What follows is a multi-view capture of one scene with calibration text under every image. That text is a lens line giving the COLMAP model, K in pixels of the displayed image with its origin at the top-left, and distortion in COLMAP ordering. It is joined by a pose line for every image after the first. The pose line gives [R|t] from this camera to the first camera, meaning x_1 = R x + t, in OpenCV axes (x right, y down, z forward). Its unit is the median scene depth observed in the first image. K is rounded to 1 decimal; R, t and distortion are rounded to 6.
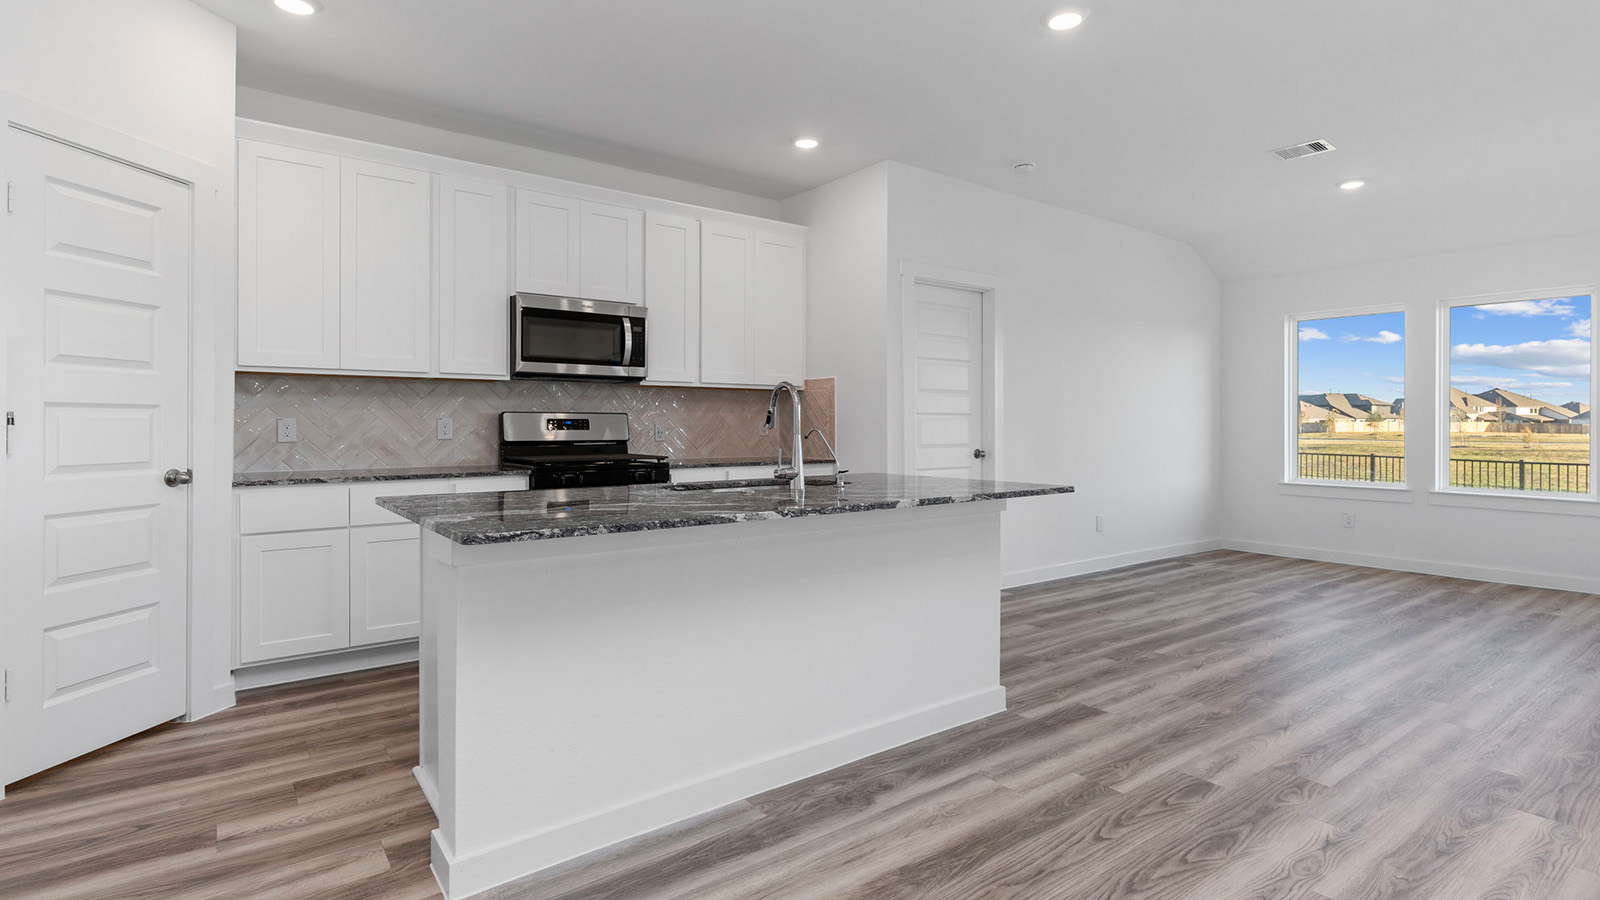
lens RADIAL K [[787.0, 0, 808.6], [0, 787.0, 423.4], [0, 0, 1]] dist [-0.000151, 0.000213]
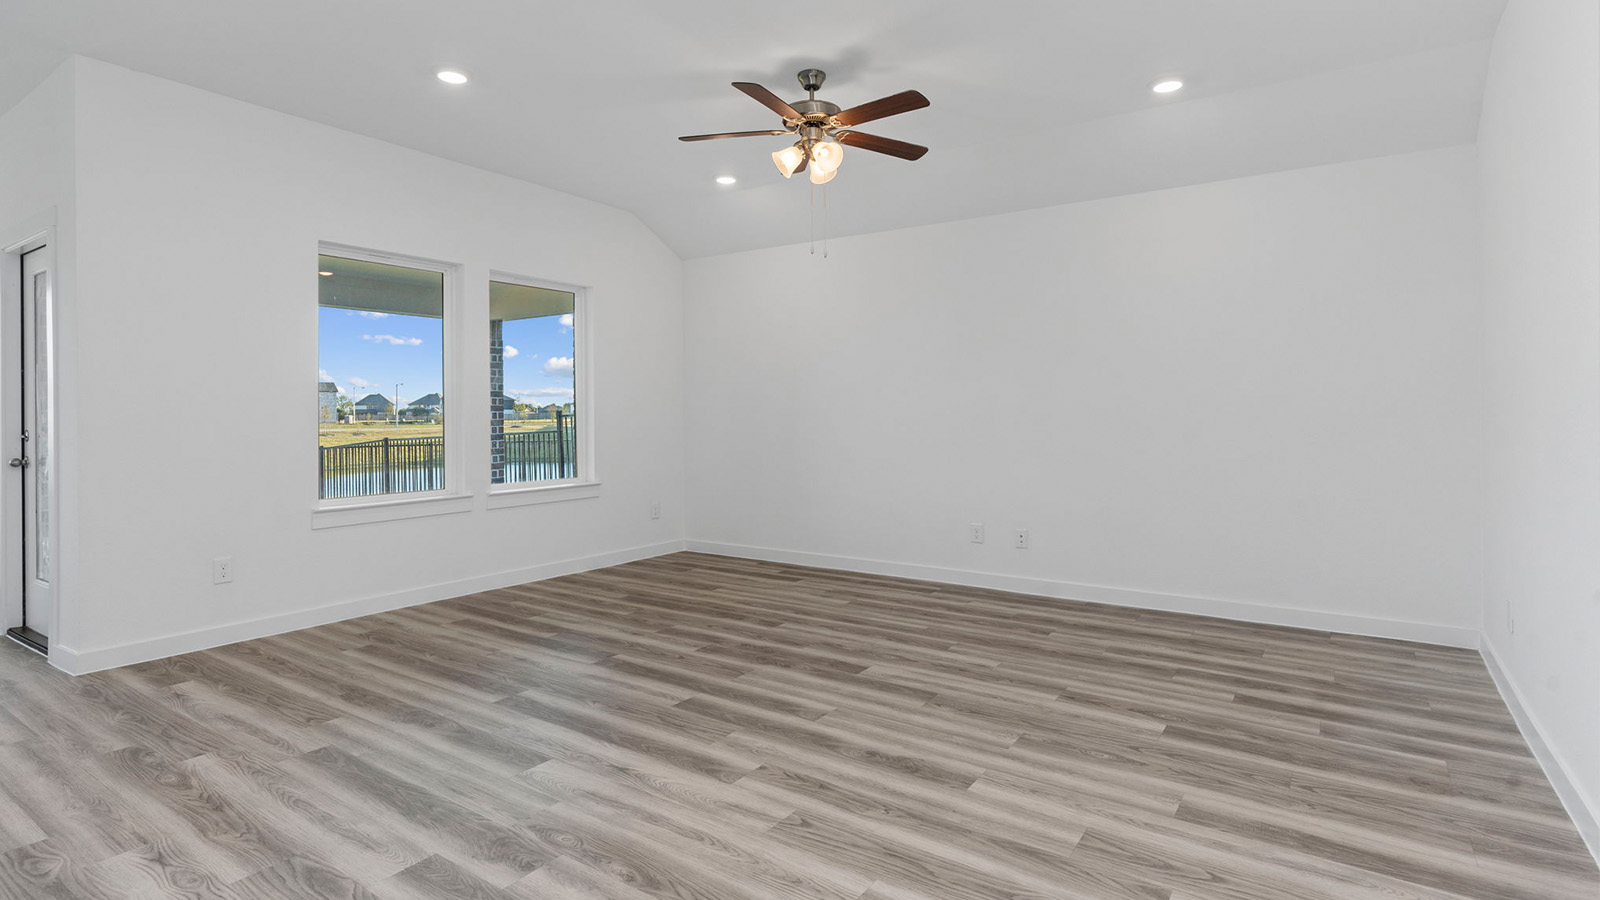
lens RADIAL K [[800.5, 0, 789.1], [0, 800.5, 417.3], [0, 0, 1]] dist [0.001024, 0.000847]
pose [[-0.308761, -0.003820, 0.951132, -0.195486], [0.004942, 0.999972, 0.005621, -0.001522], [-0.951127, 0.006436, -0.308733, 0.223590]]
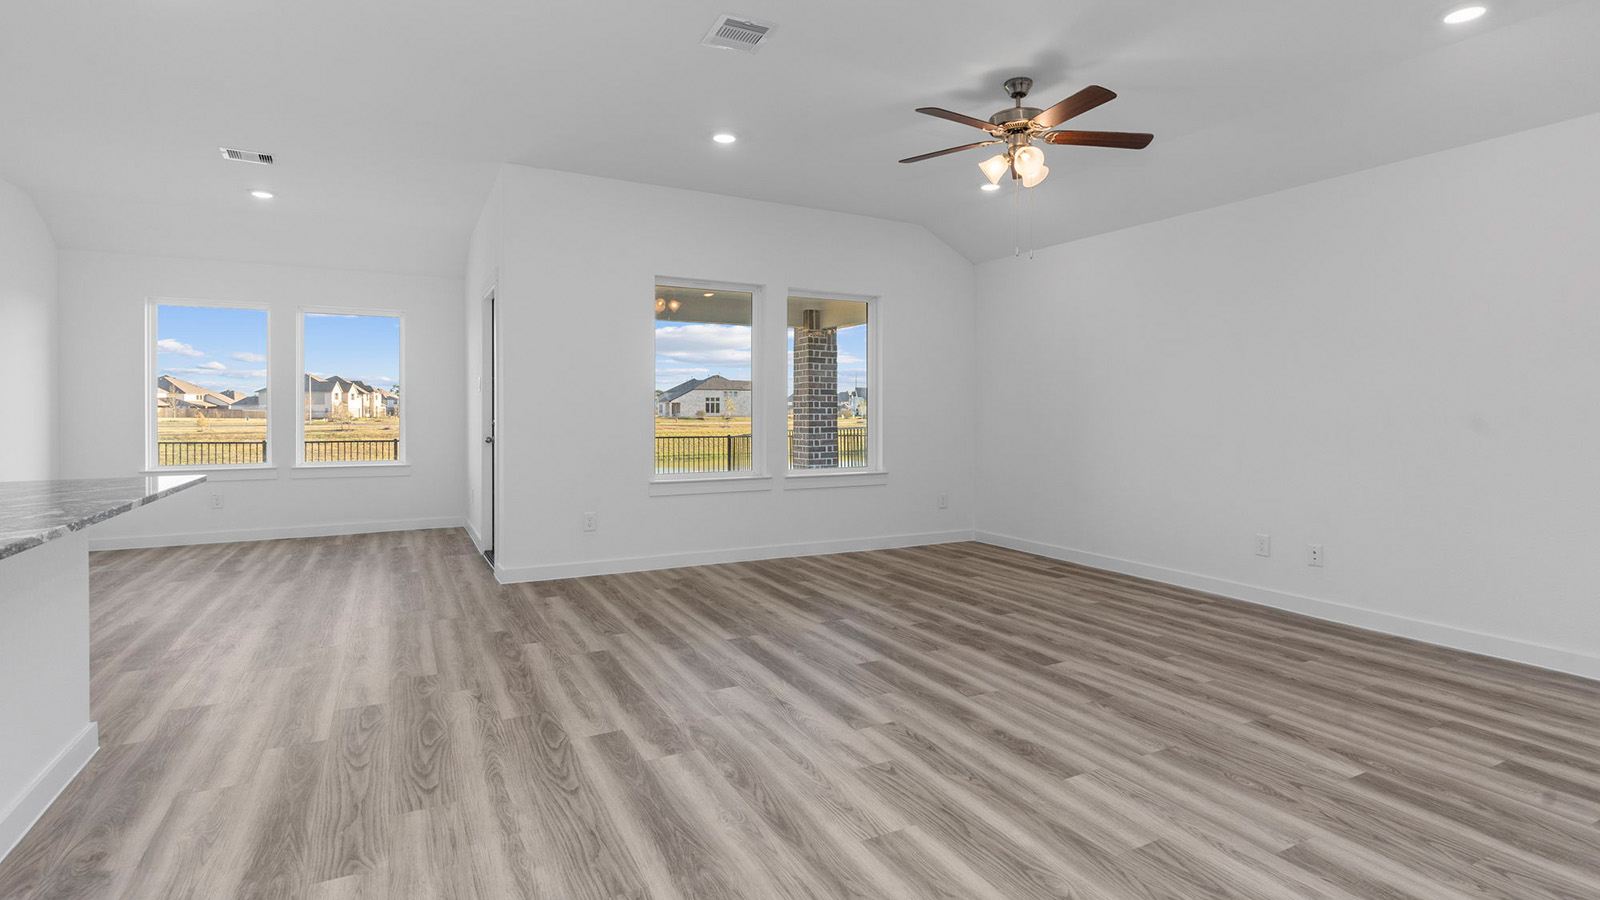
lens RADIAL K [[777.4, 0, 801.7], [0, 777.4, 417.8], [0, 0, 1]] dist [0.000012, 0.000422]
pose [[0.160736, -0.009141, 0.986955, -0.260995], [-0.002068, 0.999952, 0.009598, -0.000537], [-0.986995, -0.003584, 0.160709, 0.069464]]
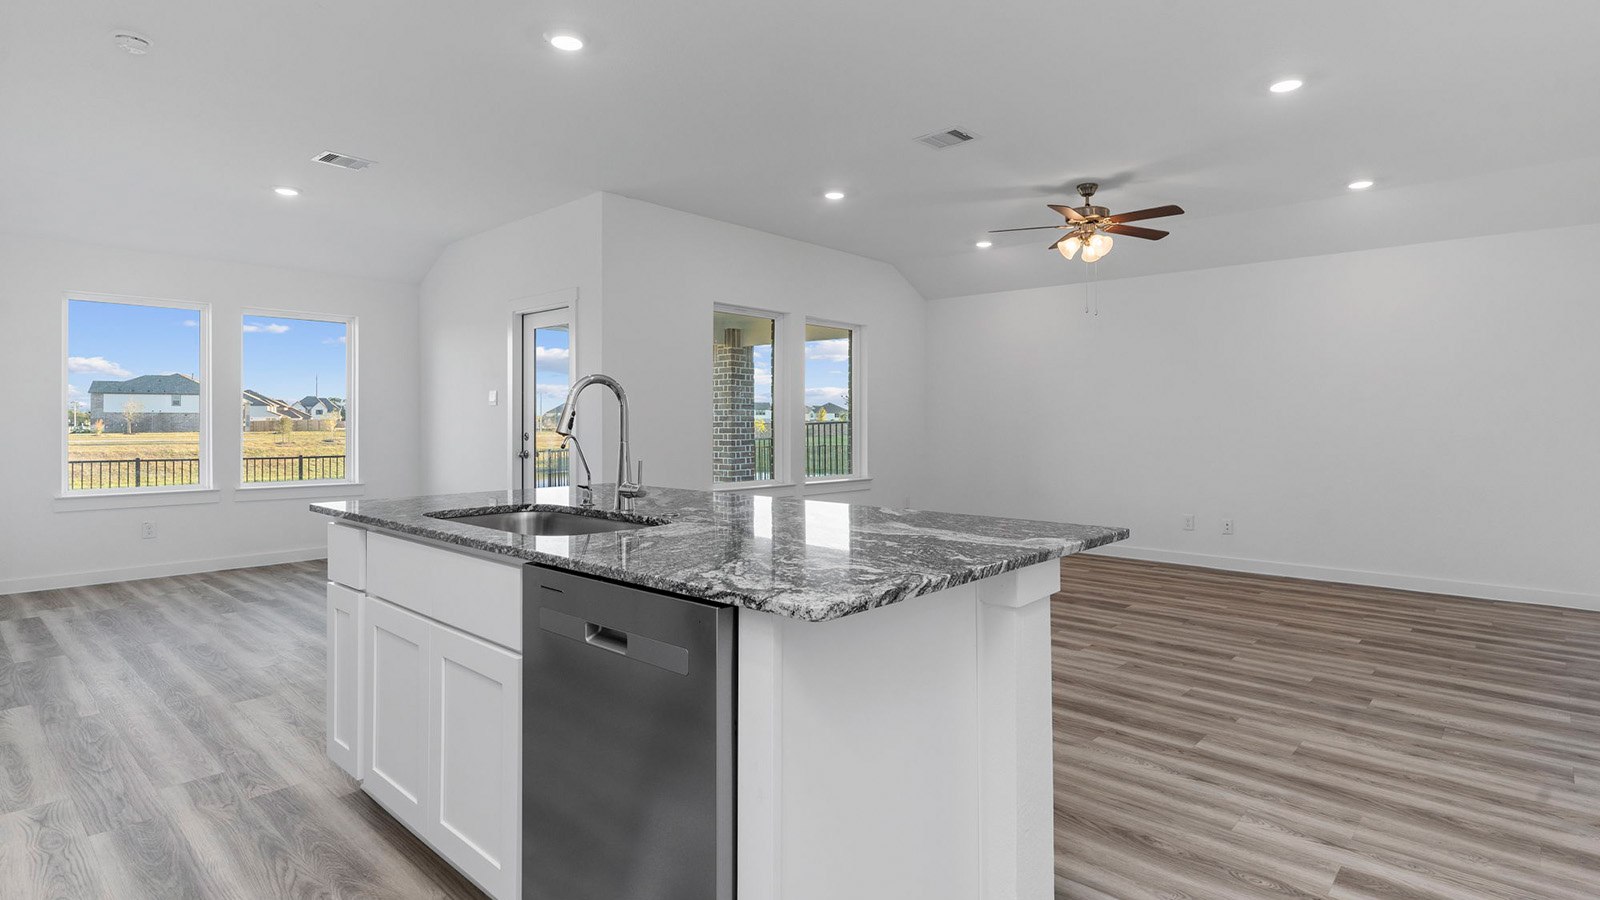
lens RADIAL K [[820.3, 0, 795.9], [0, 820.3, 425.0], [0, 0, 1]] dist [-0.000888, -0.000649]
pose [[-0.175464, -0.003062, 0.984481, -0.462685], [-0.002201, 0.999994, 0.002718, -0.003904], [-0.984483, -0.001690, -0.175470, 0.511634]]
